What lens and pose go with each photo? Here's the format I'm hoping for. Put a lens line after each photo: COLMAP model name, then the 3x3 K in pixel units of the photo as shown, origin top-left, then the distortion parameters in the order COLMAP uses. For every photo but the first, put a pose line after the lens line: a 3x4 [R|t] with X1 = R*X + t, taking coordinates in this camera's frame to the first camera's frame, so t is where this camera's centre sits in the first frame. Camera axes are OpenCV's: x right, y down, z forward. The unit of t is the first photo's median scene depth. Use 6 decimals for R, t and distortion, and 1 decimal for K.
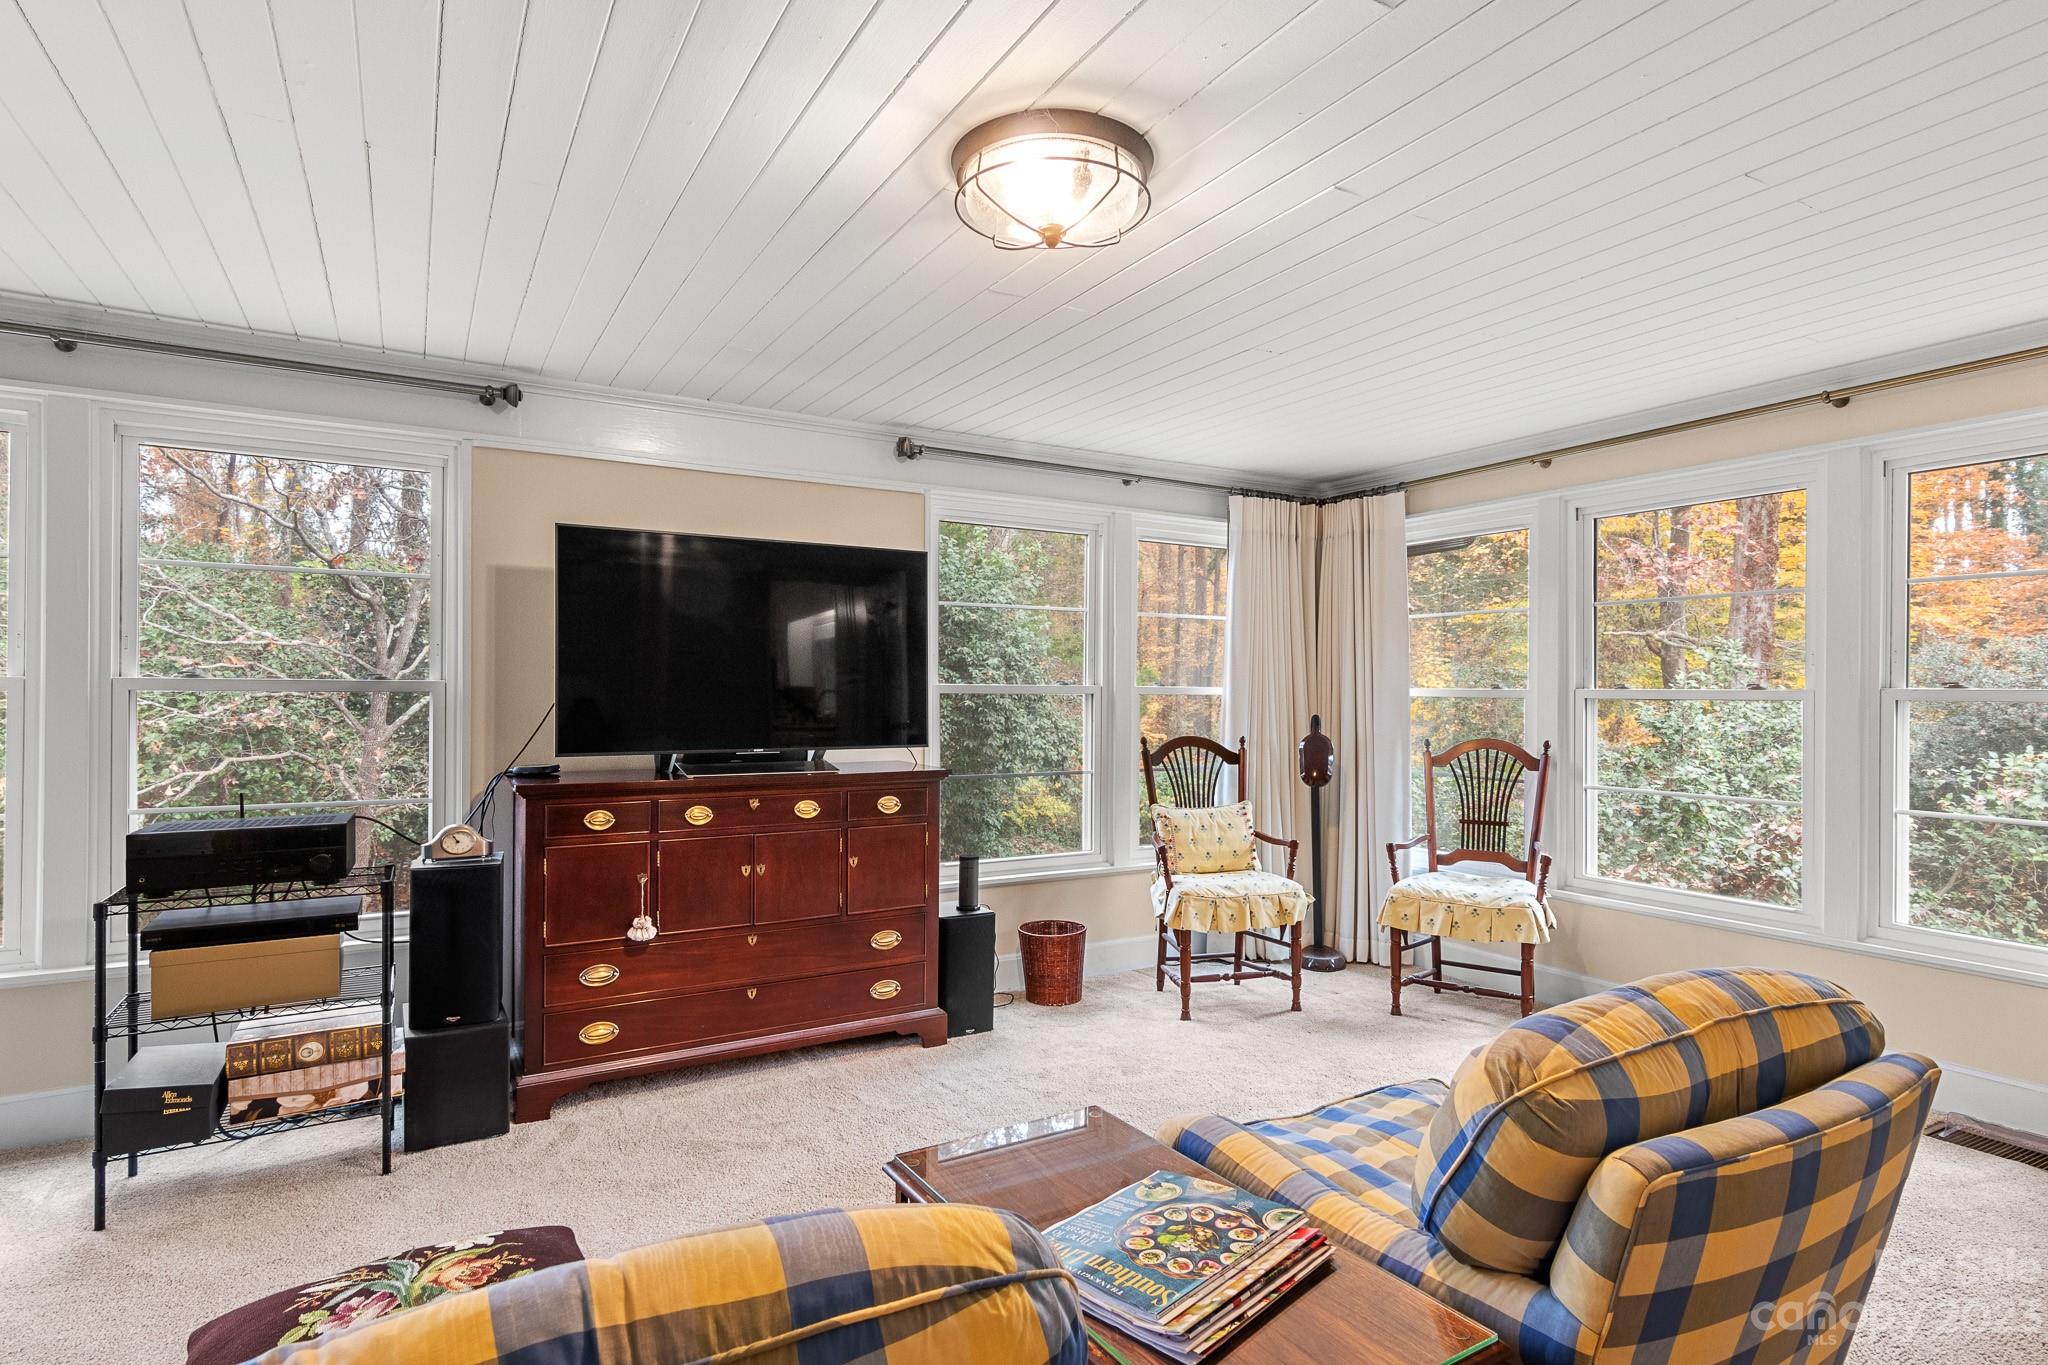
lens RADIAL K [[1061.1, 0, 1022.8], [0, 1061.1, 706.4], [0, 0, 1]] dist [-0.002268, 0.000381]
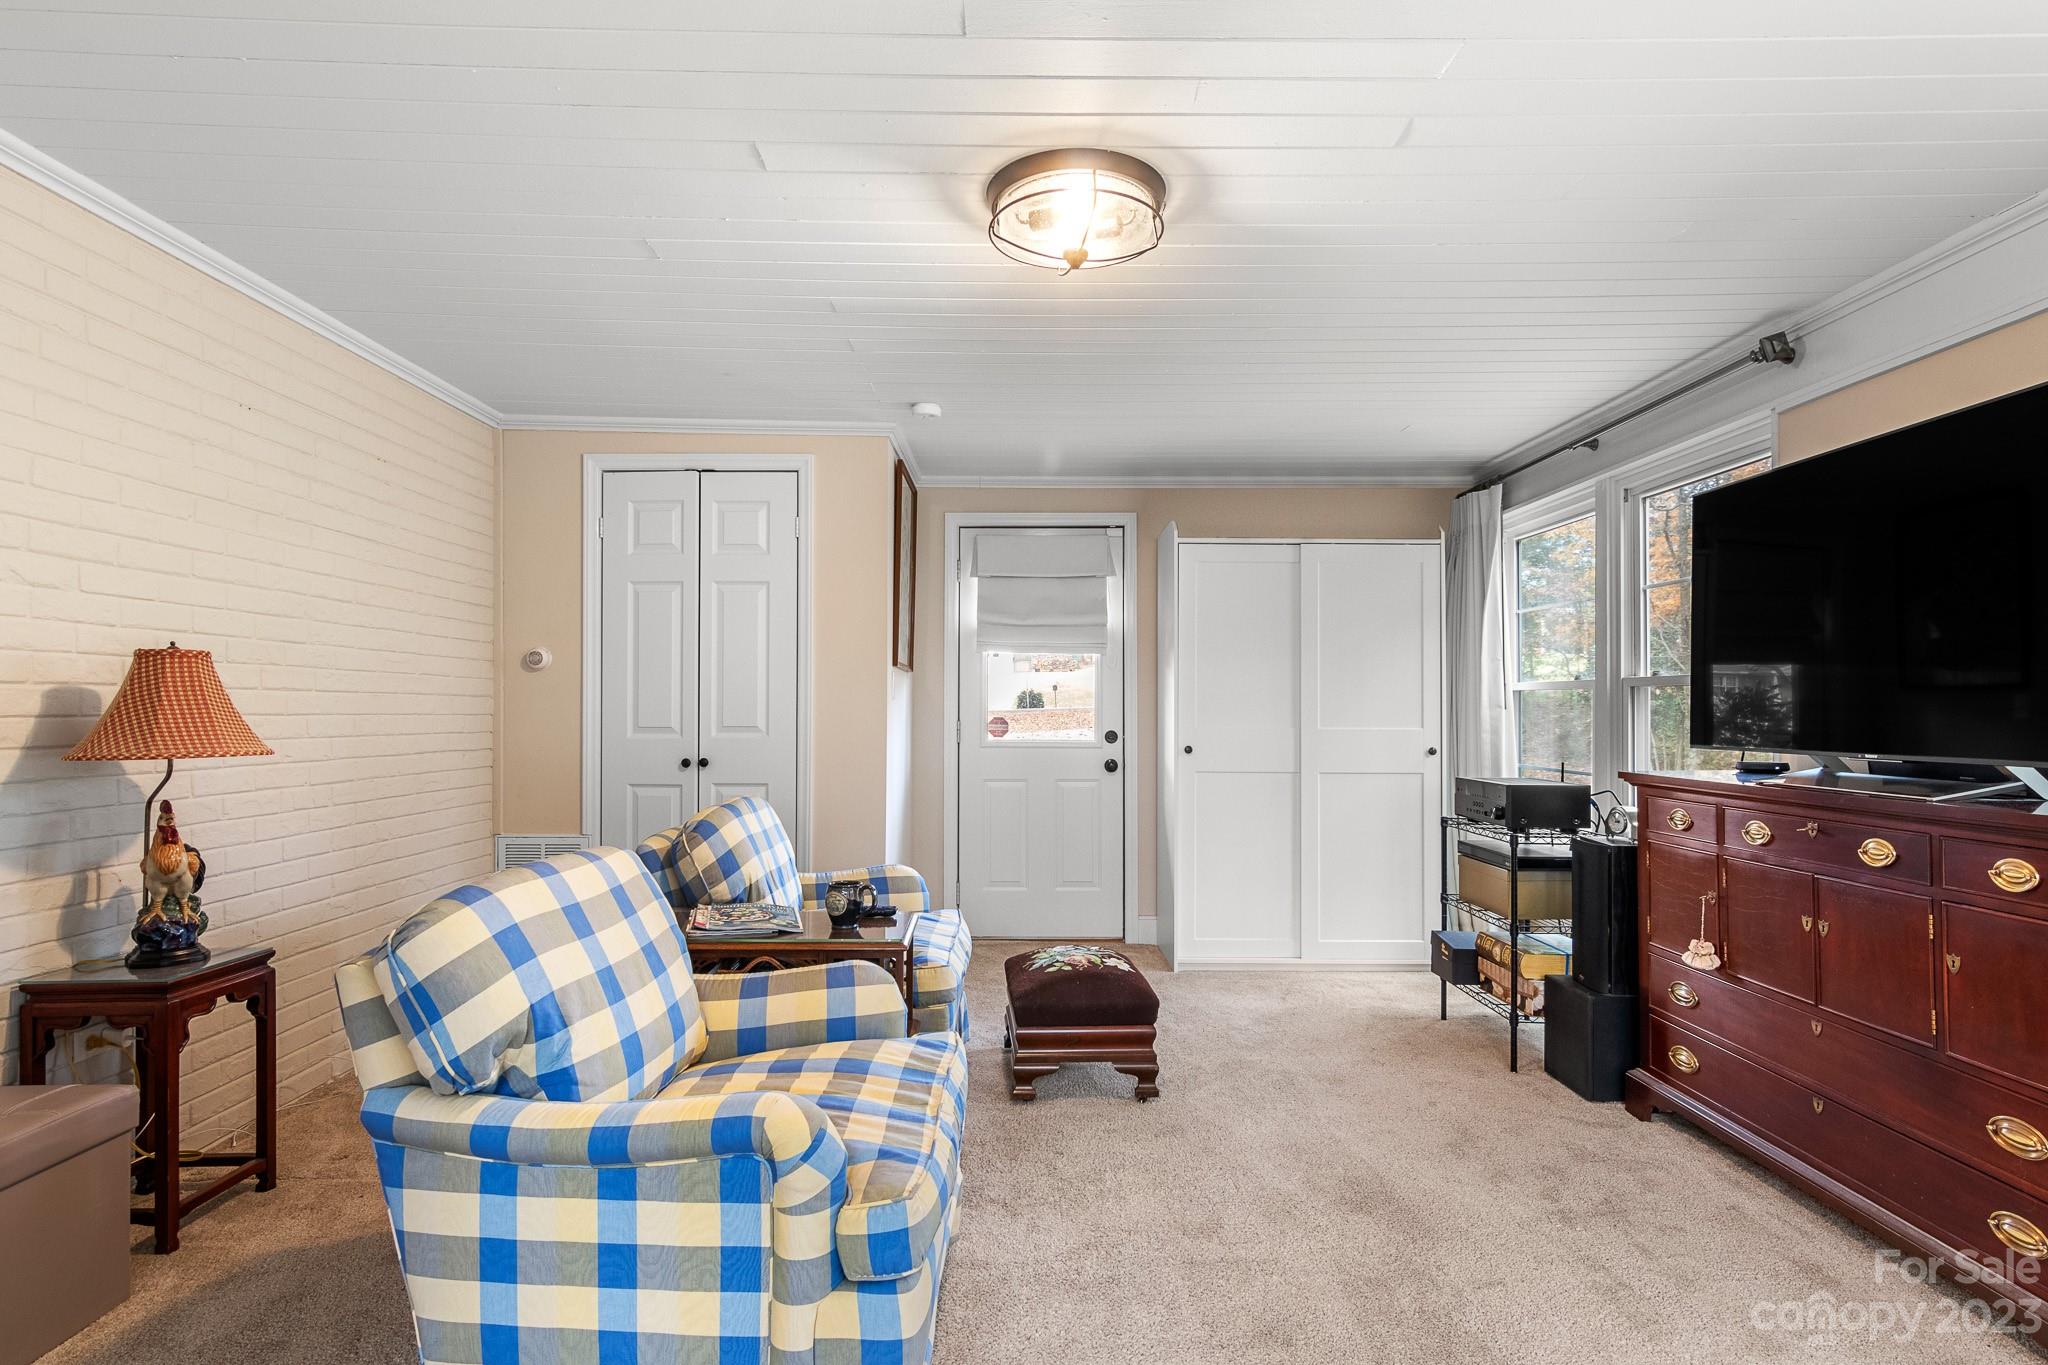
lens RADIAL K [[1061.1, 0, 1022.8], [0, 1061.1, 706.4], [0, 0, 1]] dist [-0.002268, 0.000381]
pose [[-0.521695, -0.008797, -0.853086, 0.635456], [-0.013605, 0.999905, -0.001991, 0.021339], [0.853023, 0.010568, -0.521766, 0.966806]]
